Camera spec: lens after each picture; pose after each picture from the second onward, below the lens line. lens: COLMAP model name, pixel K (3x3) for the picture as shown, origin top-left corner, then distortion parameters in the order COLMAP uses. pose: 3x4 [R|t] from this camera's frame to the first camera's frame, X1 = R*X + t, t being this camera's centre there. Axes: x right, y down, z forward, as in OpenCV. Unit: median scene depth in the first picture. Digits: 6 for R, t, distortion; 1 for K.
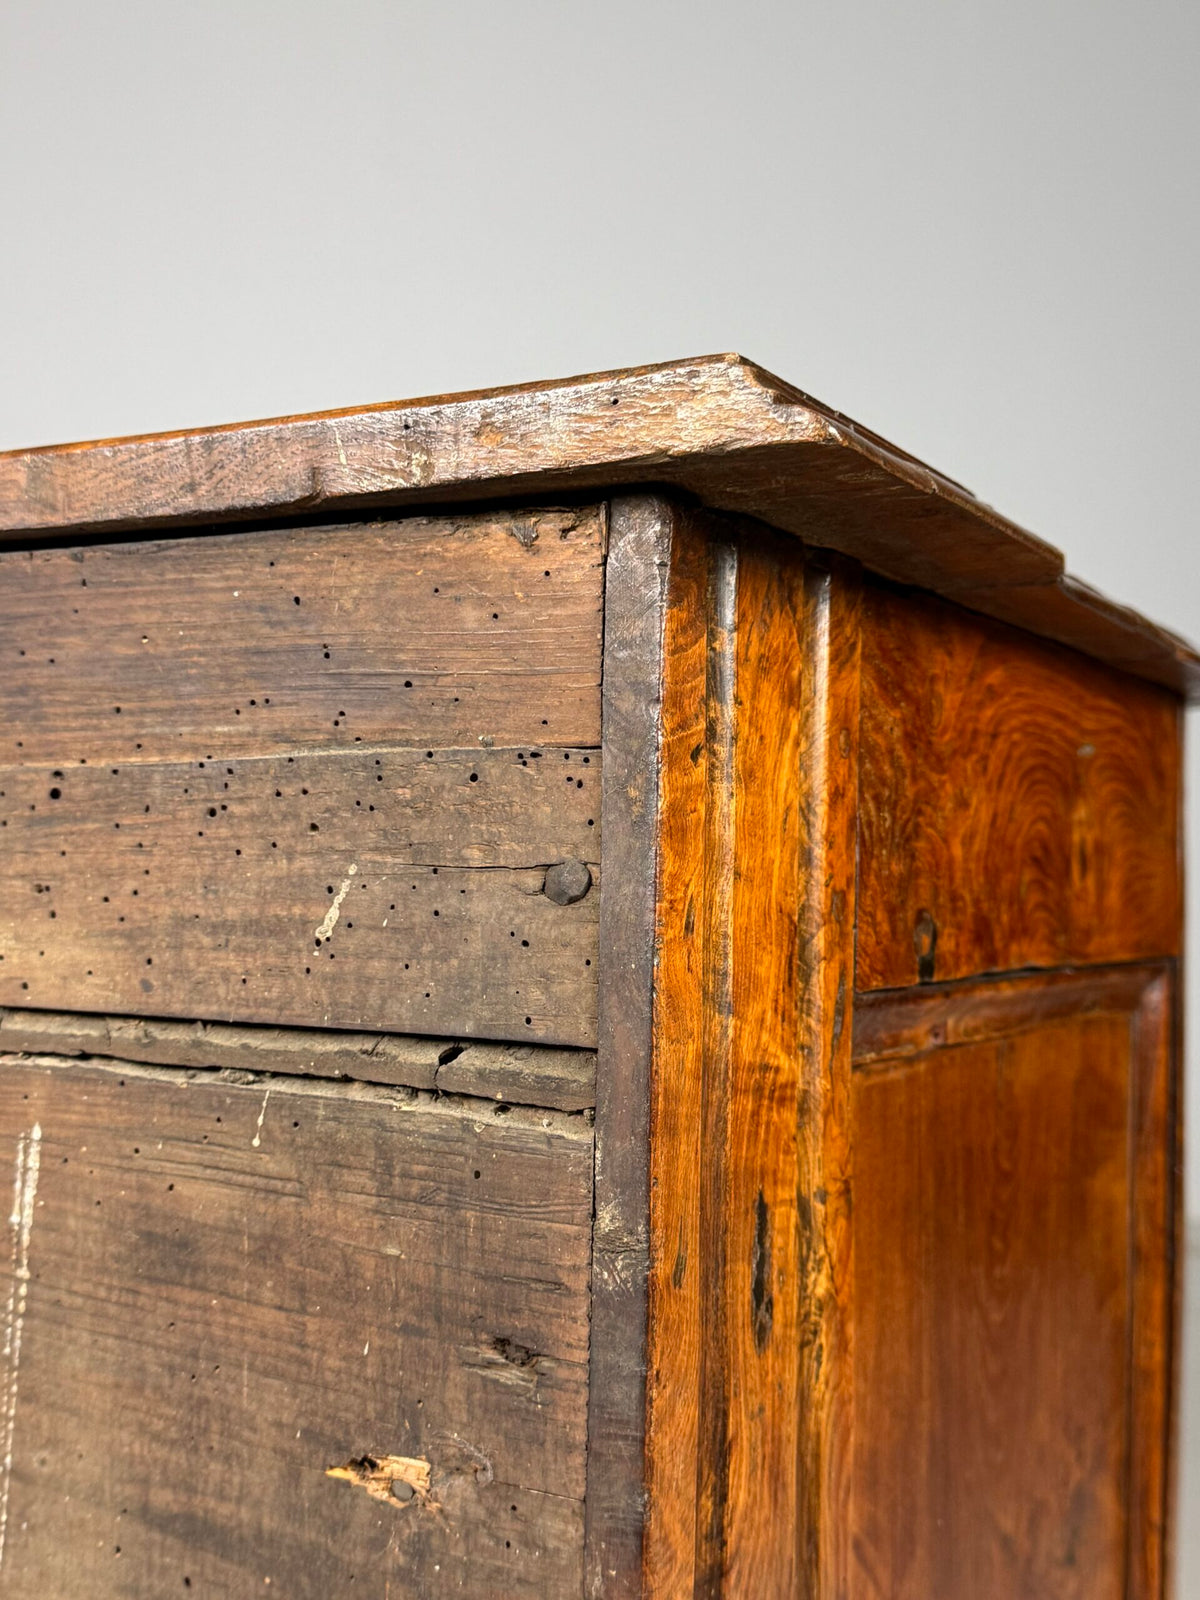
lens RADIAL K [[2111.3, 0, 696.2], [0, 2111.3, 831.0], [0, 0, 1]] dist [0.153576, -0.380590]
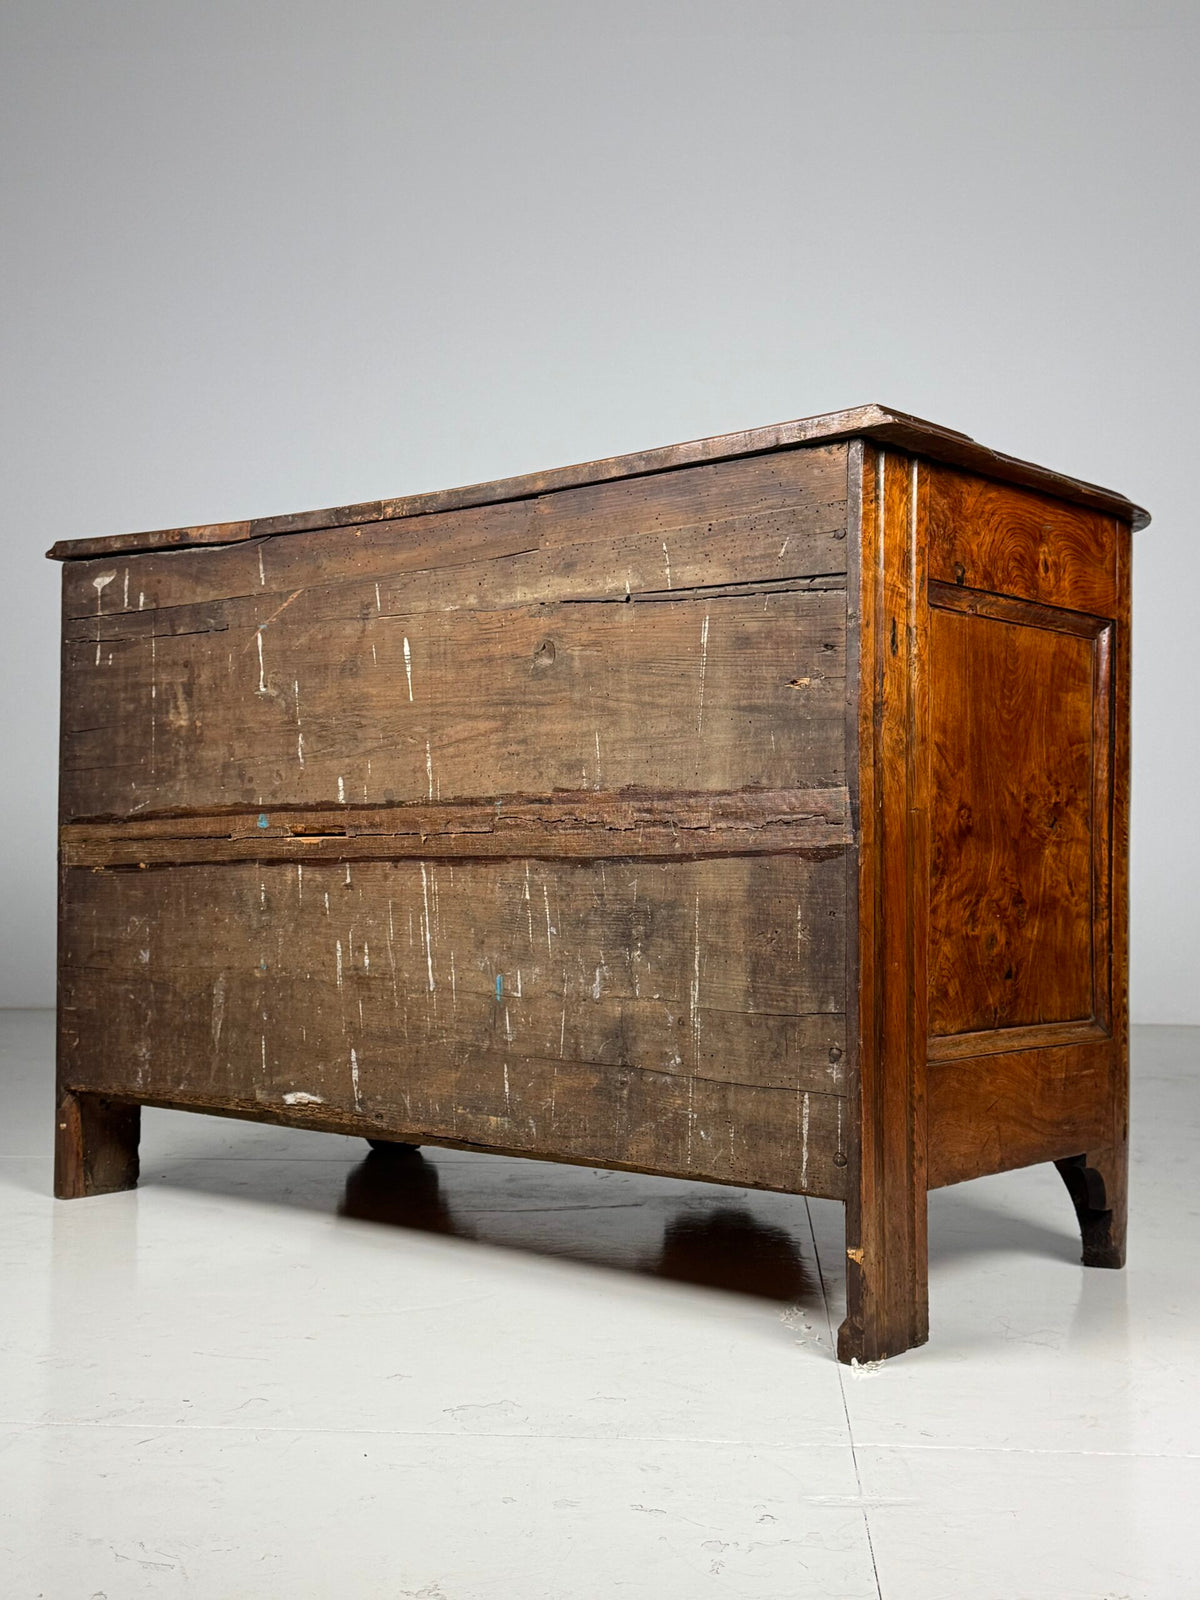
lens RADIAL K [[2208.5, 0, 606.2], [0, 2208.5, 819.1], [0, 0, 1]] dist [0.150548, -0.134474]
pose [[0.972935, -0.020889, -0.230134, 0.439404], [0.017204, 0.999690, -0.018007, 0.596695], [0.230439, 0.013560, 0.972992, -3.029760]]
